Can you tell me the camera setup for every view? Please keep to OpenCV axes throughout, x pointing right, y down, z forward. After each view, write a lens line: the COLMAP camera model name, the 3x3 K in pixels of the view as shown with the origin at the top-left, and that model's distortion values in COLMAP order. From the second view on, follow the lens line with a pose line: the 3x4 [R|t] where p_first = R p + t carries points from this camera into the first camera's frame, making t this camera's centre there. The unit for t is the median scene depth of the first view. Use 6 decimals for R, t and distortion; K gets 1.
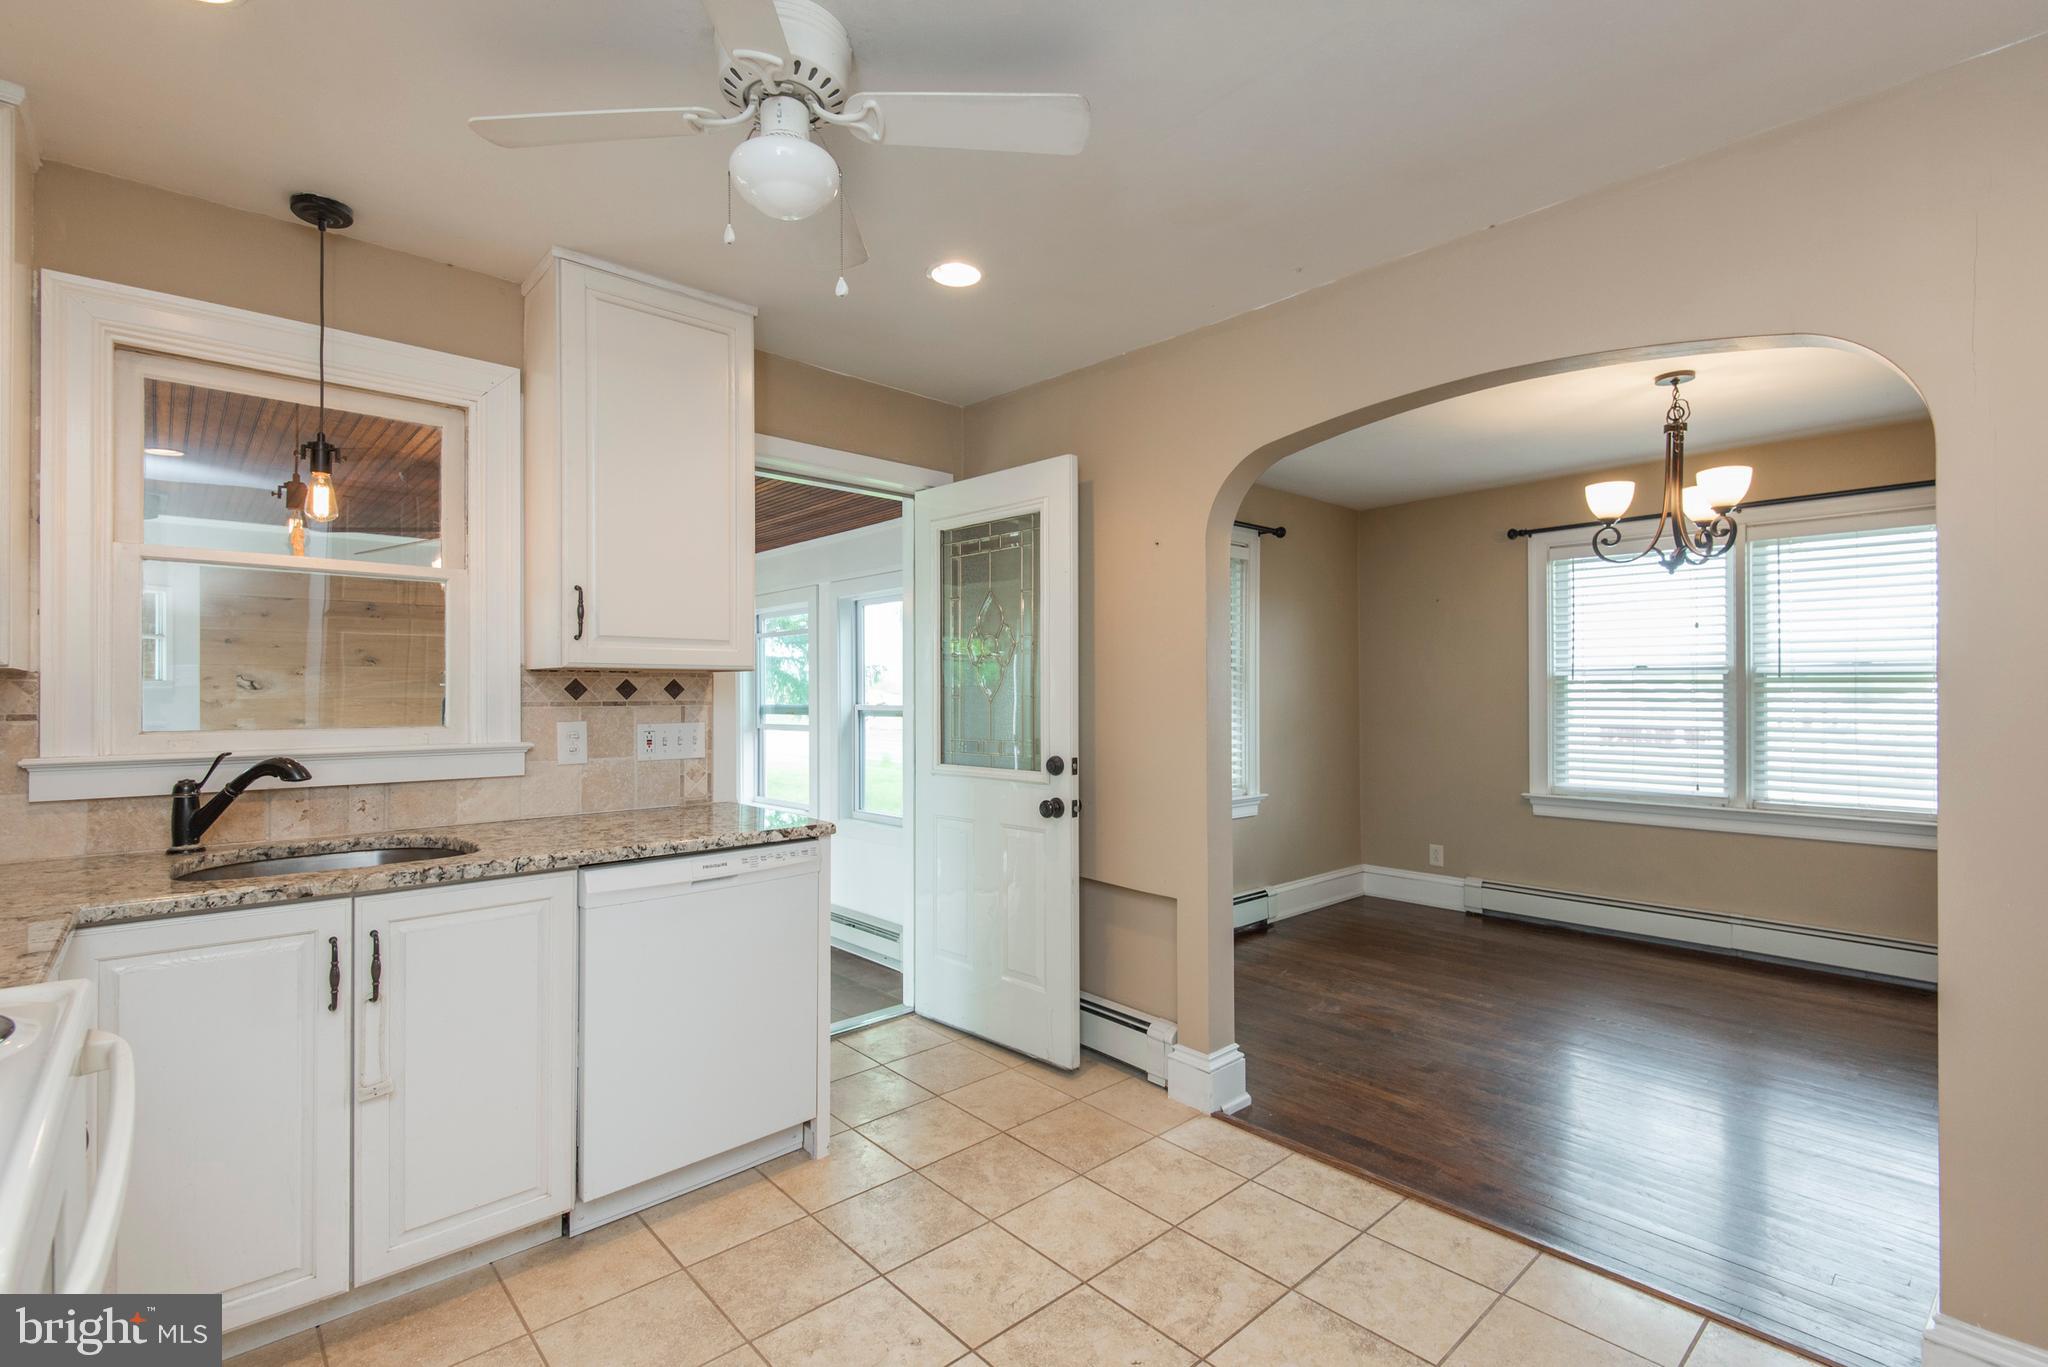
lens RADIAL K [[939.9, 0, 1019.4], [0, 939.9, 691.2], [0, 0, 1]] dist [0.041830, -0.026088]
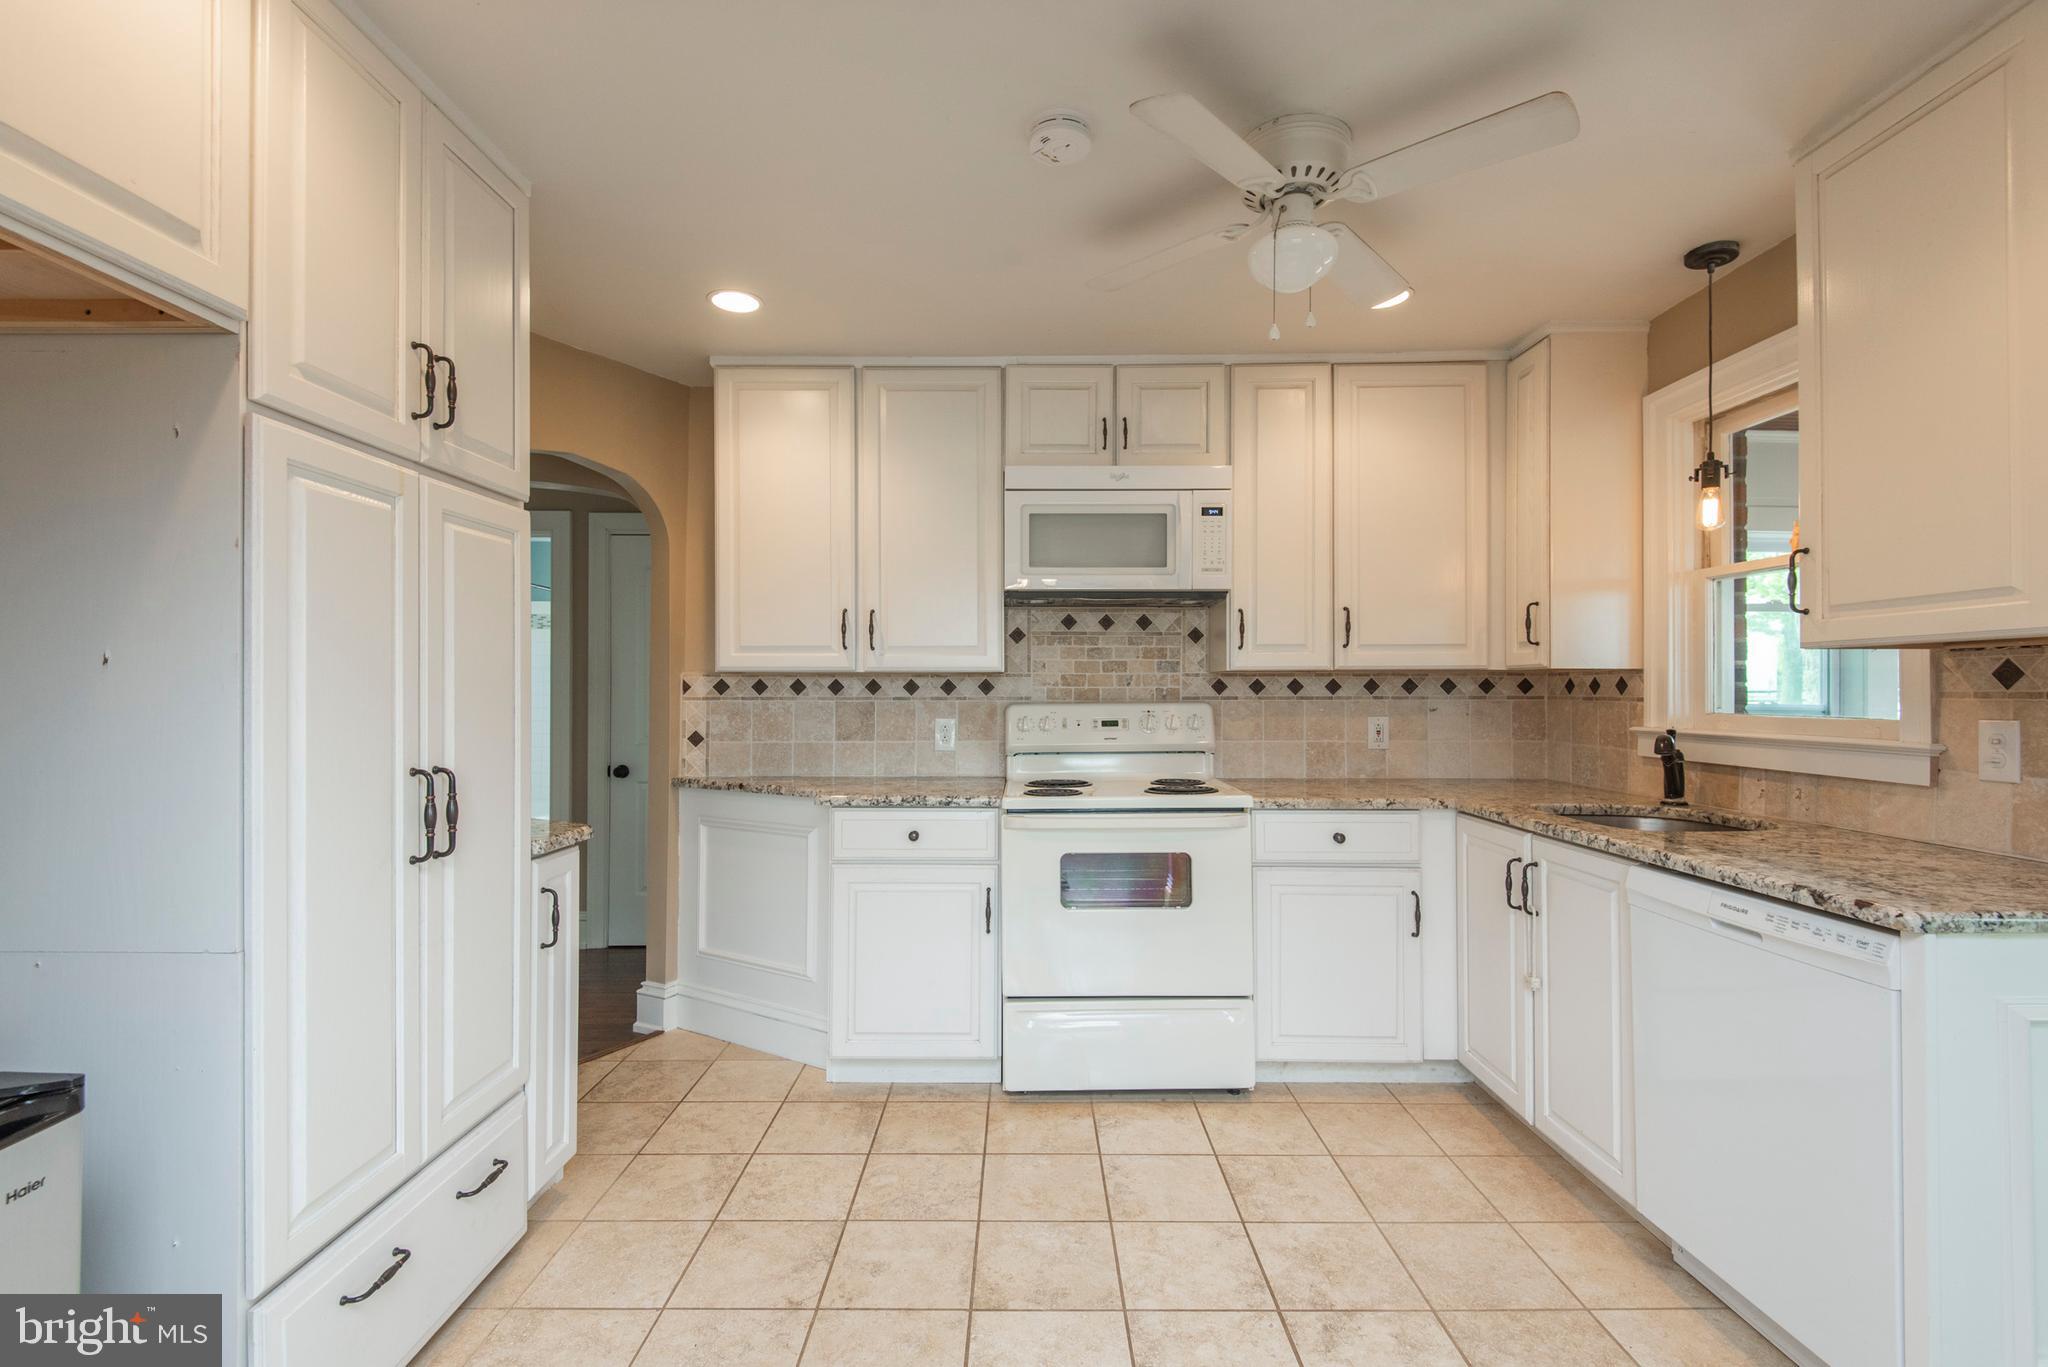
lens RADIAL K [[1007.8, 0, 1012.0], [0, 1007.8, 682.1], [0, 0, 1]] dist [0.048404, -0.034913]
pose [[-0.648318, -0.007395, -0.761334, 0.375384], [0.000219, 0.999951, -0.009899, 0.007144], [0.761370, -0.006584, -0.648285, 0.607756]]
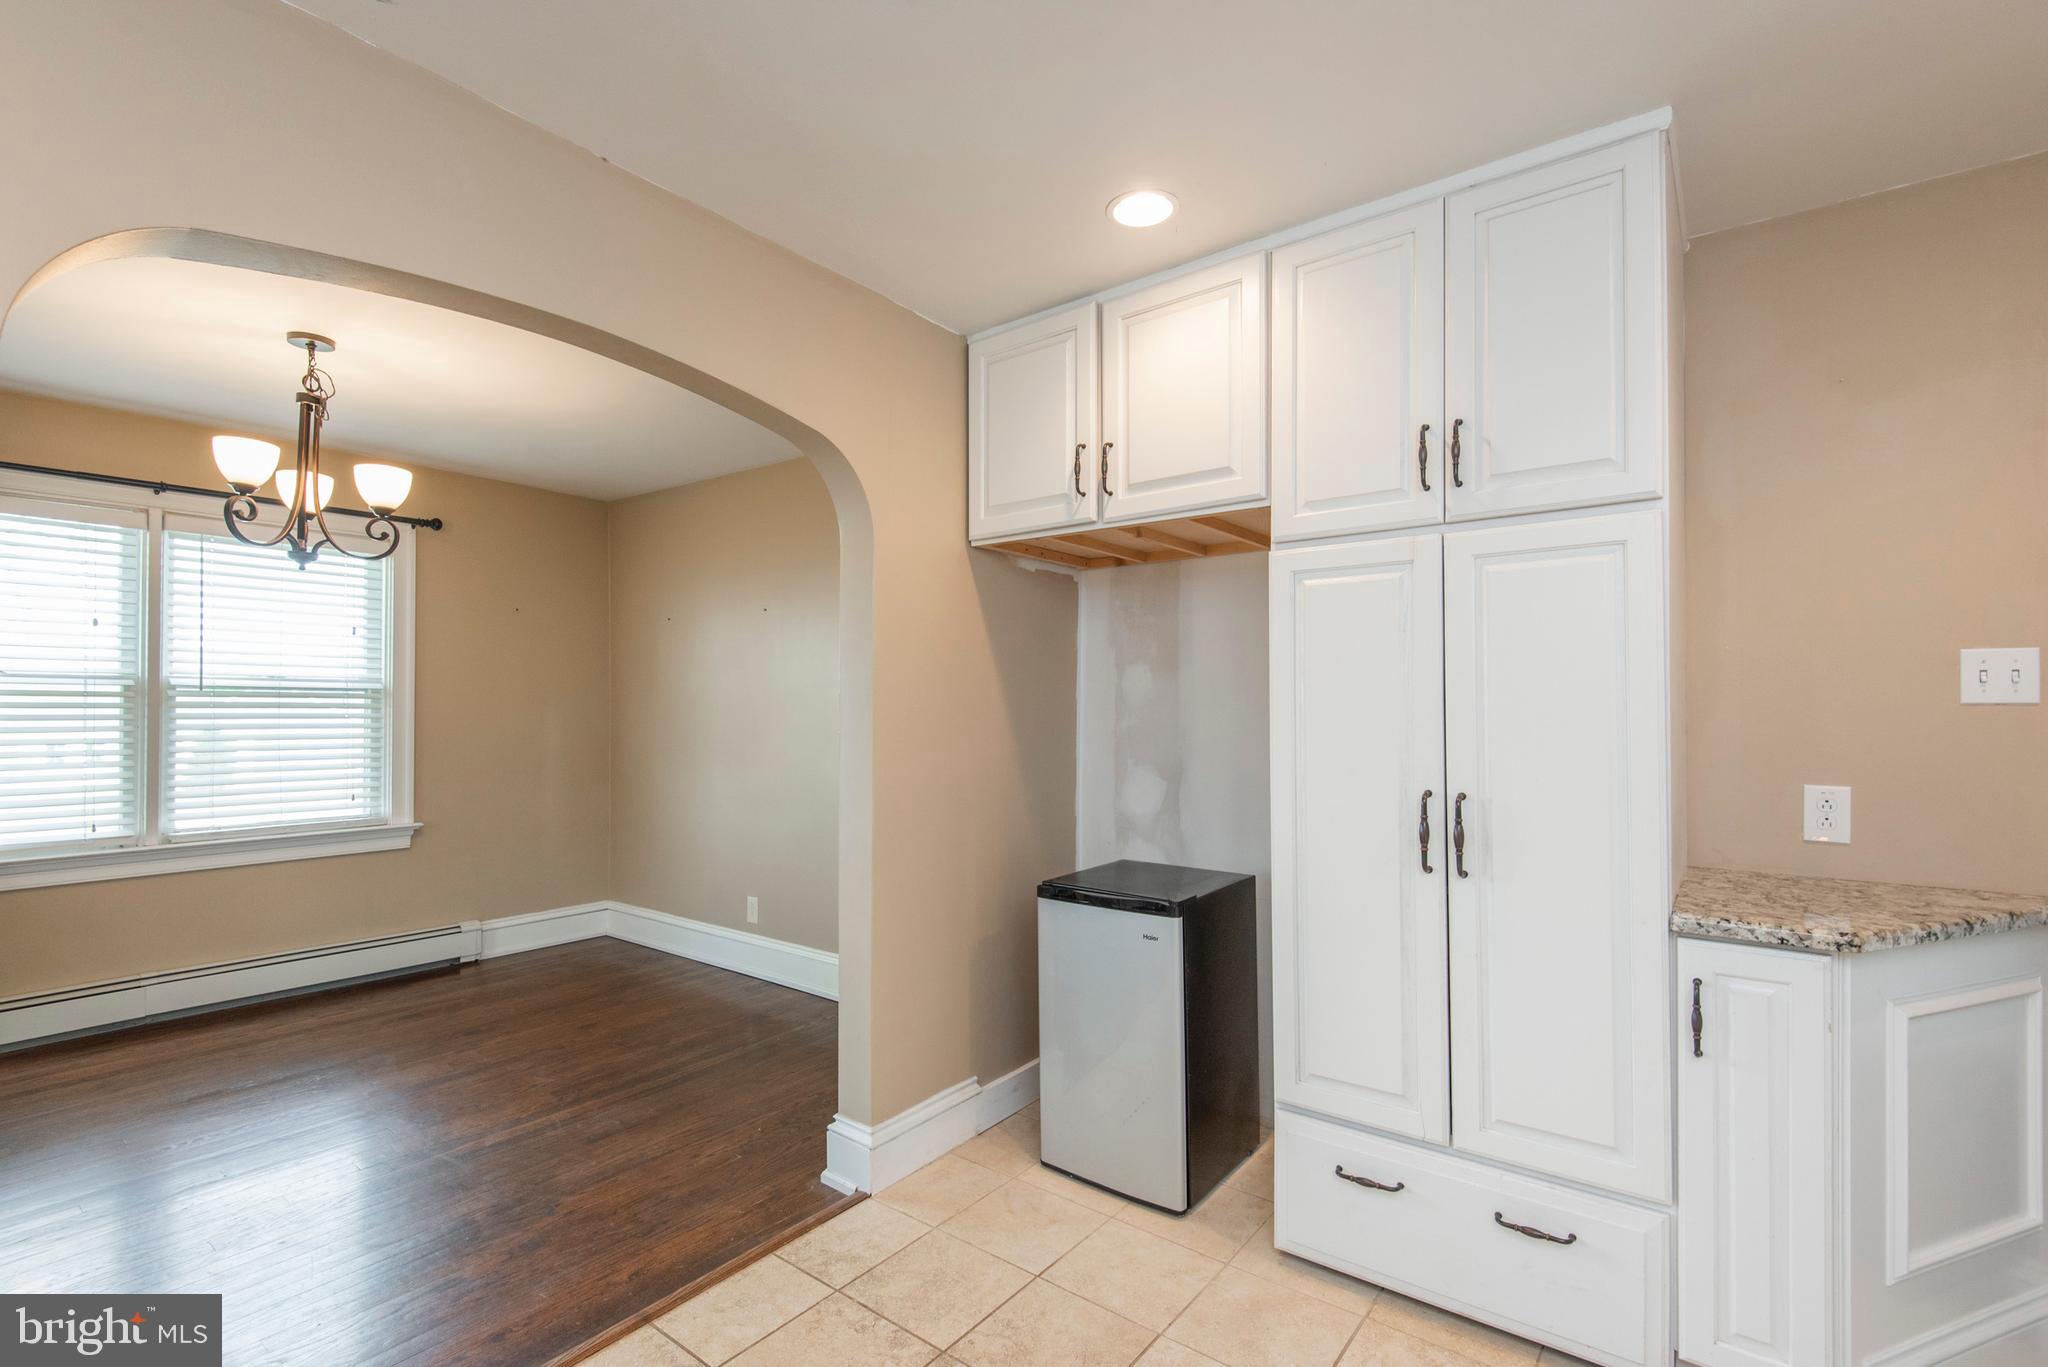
lens RADIAL K [[941.1, 0, 1044.4], [0, 941.1, 692.6], [0, 0, 1]] dist [-0.025308, 0.000085]
pose [[-0.194599, 0.016216, 0.980749, -0.203817], [-0.002178, 0.999854, -0.016964, -0.000016], [-0.980880, -0.005437, -0.194535, 0.412726]]
